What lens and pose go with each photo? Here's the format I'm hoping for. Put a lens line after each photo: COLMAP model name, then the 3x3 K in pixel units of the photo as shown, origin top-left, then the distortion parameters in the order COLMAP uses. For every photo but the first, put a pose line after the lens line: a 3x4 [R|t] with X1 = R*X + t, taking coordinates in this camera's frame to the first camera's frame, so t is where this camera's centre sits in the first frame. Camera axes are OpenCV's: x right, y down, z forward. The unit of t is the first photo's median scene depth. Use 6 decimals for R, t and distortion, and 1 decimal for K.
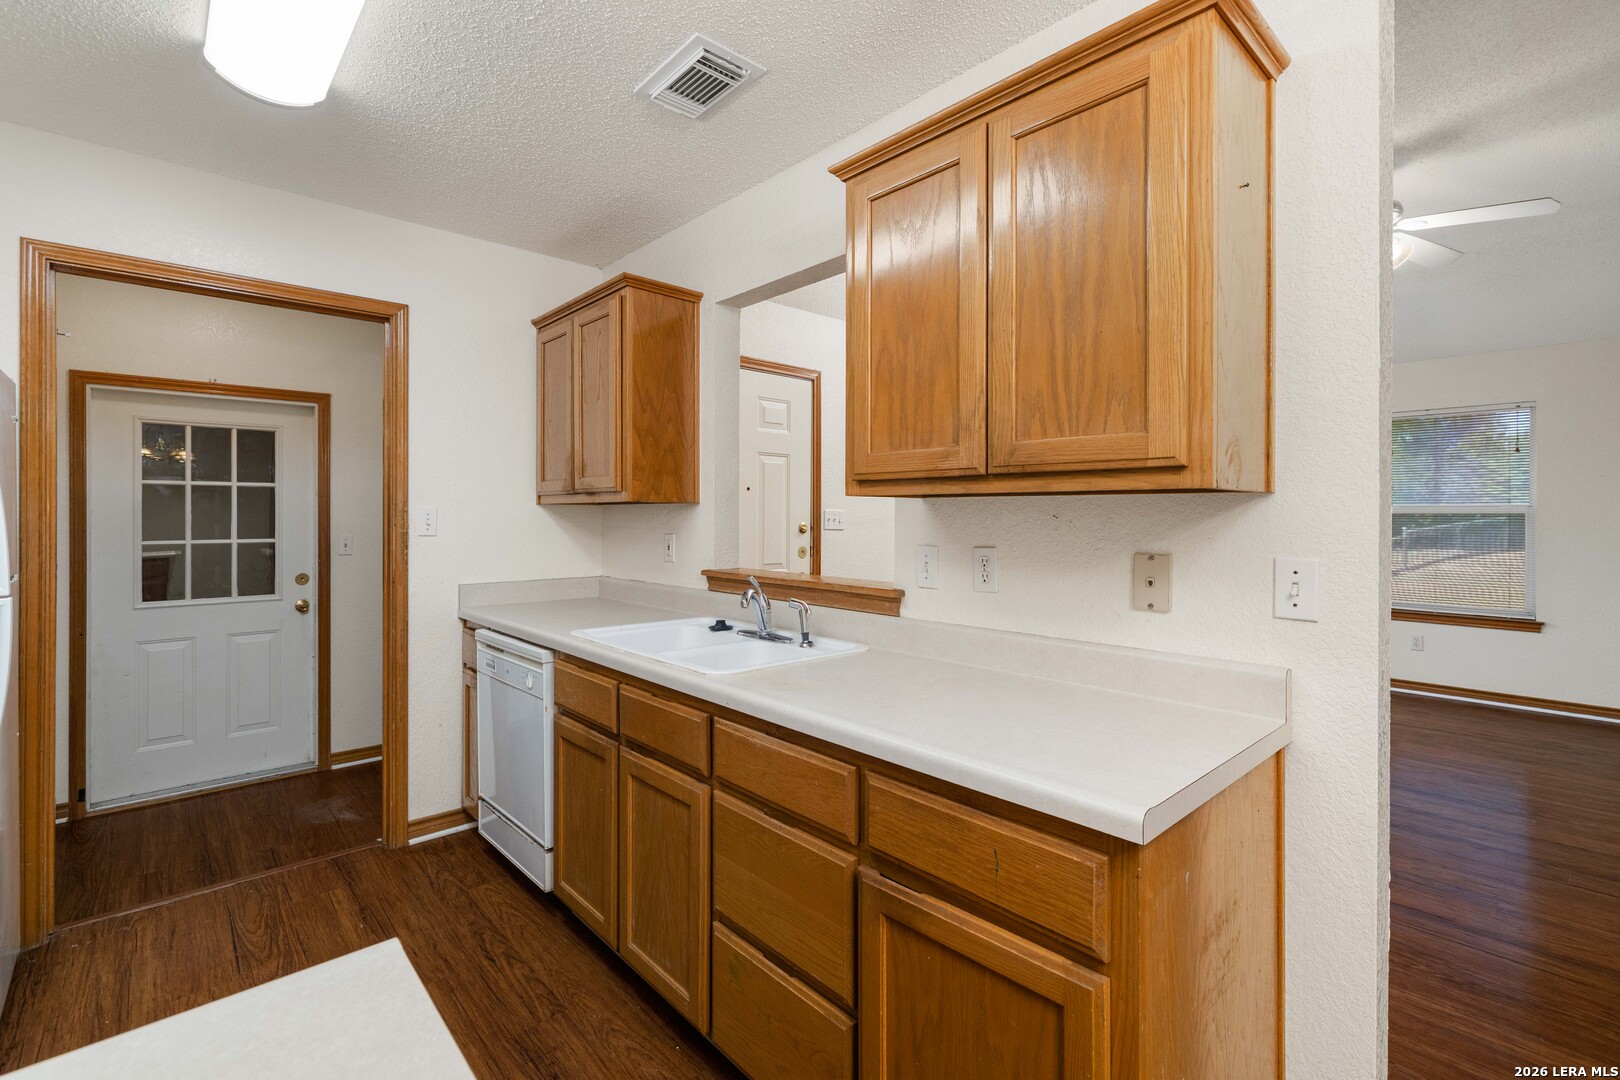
lens RADIAL K [[726.5, 0, 800.7], [0, 726.5, 511.7], [0, 0, 1]] dist [0.001297, 0.000281]
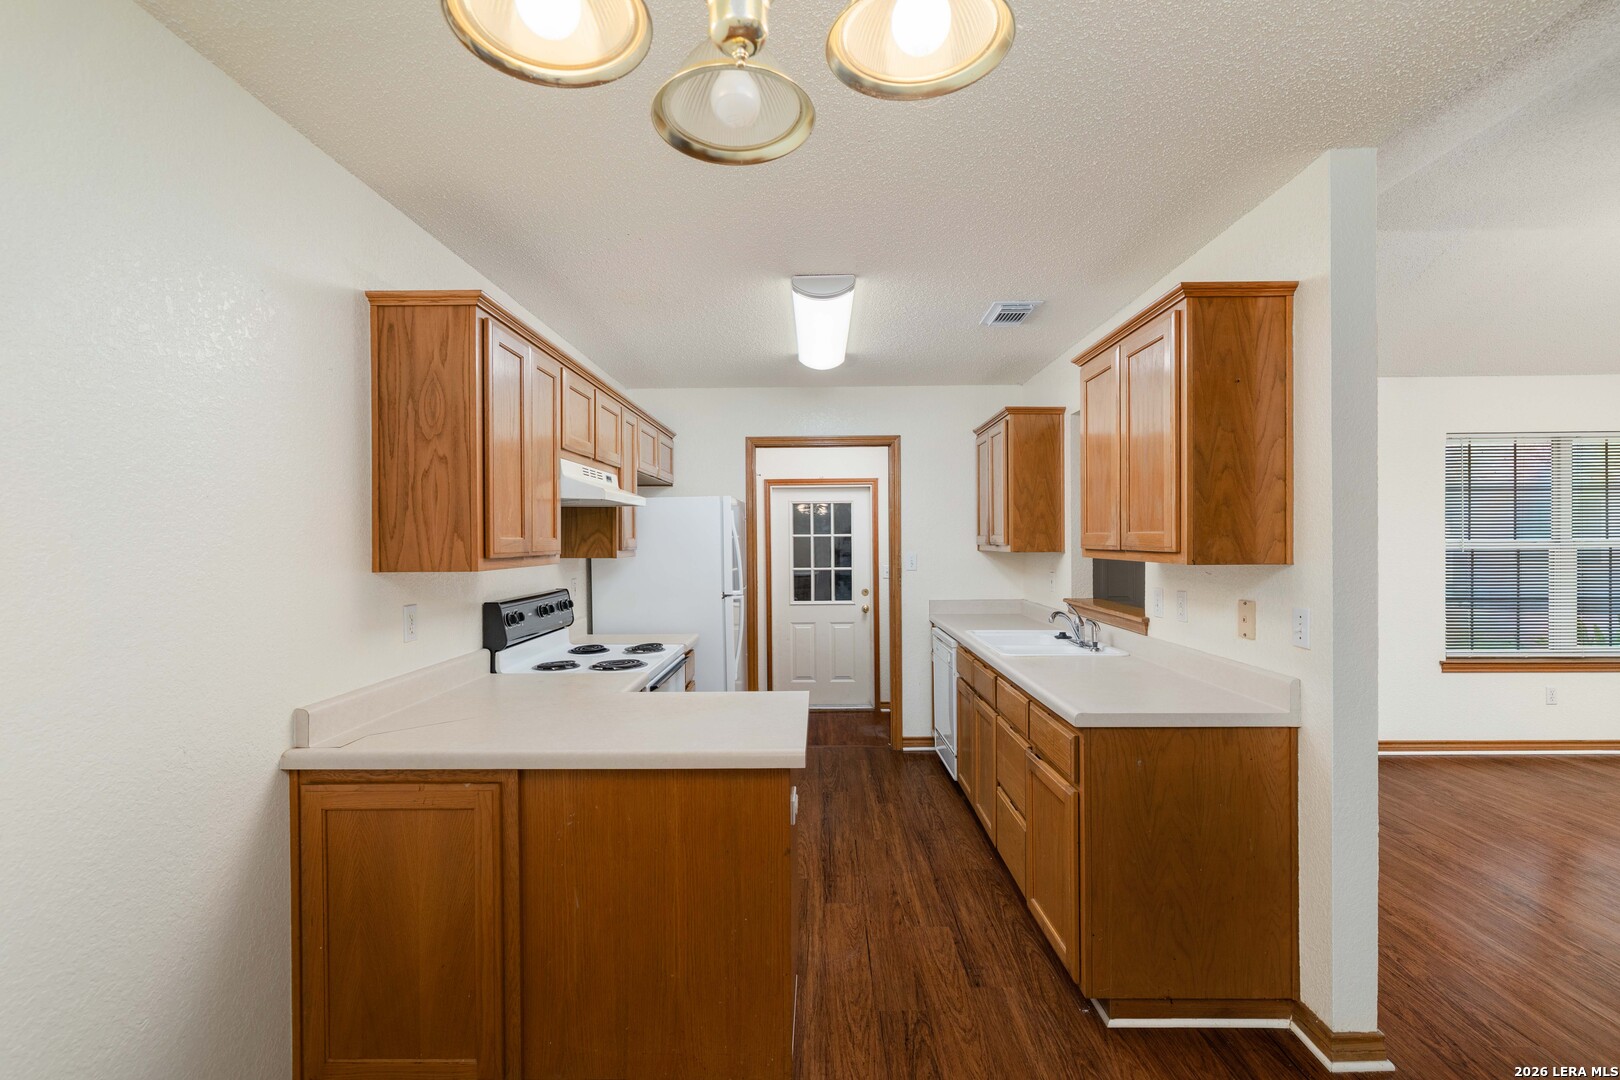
lens RADIAL K [[713.7, 0, 809.6], [0, 713.7, 532.5], [0, 0, 1]] dist [-0.000771, 0.000826]
pose [[0.737622, -0.013152, -0.675086, 0.630443], [0.011113, 0.999911, -0.007337, -0.065225], [0.675122, -0.002091, 0.737703, -0.555263]]
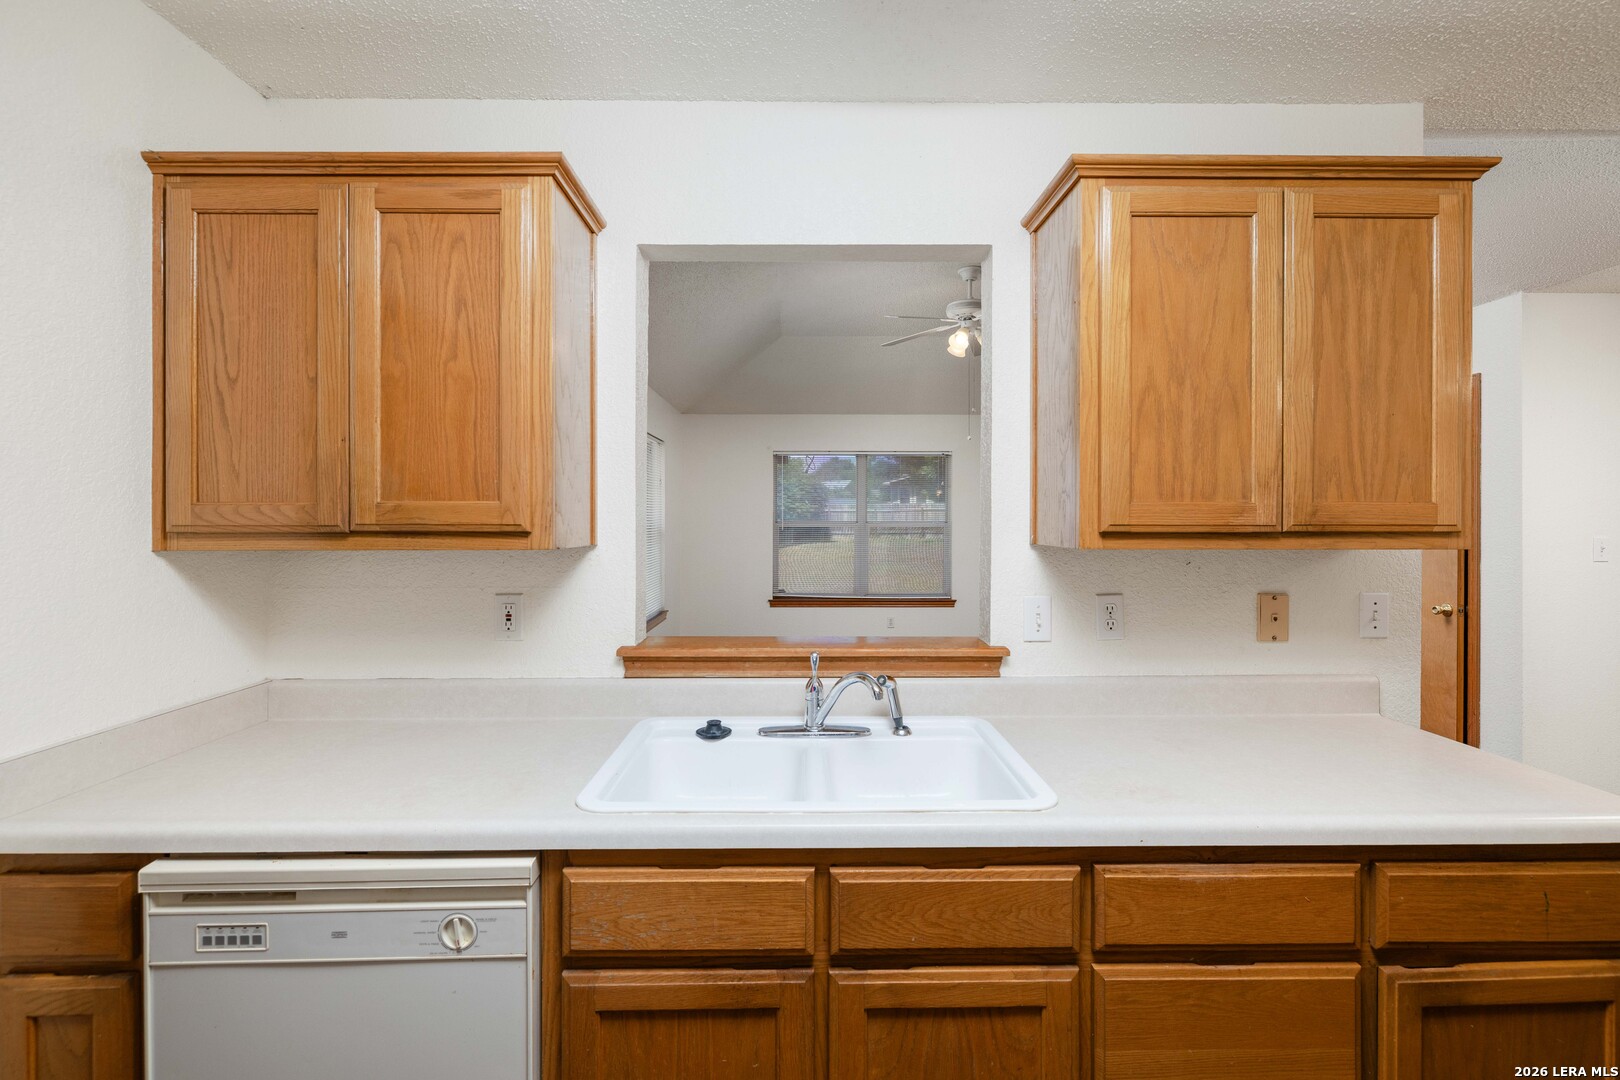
lens RADIAL K [[726.5, 0, 800.7], [0, 726.5, 511.7], [0, 0, 1]] dist [0.001297, 0.000281]
pose [[0.656848, 0.001779, 0.754021, -0.711552], [-0.000704, 0.999998, -0.001746, -0.057275], [-0.754023, 0.000616, 0.656848, 0.617922]]
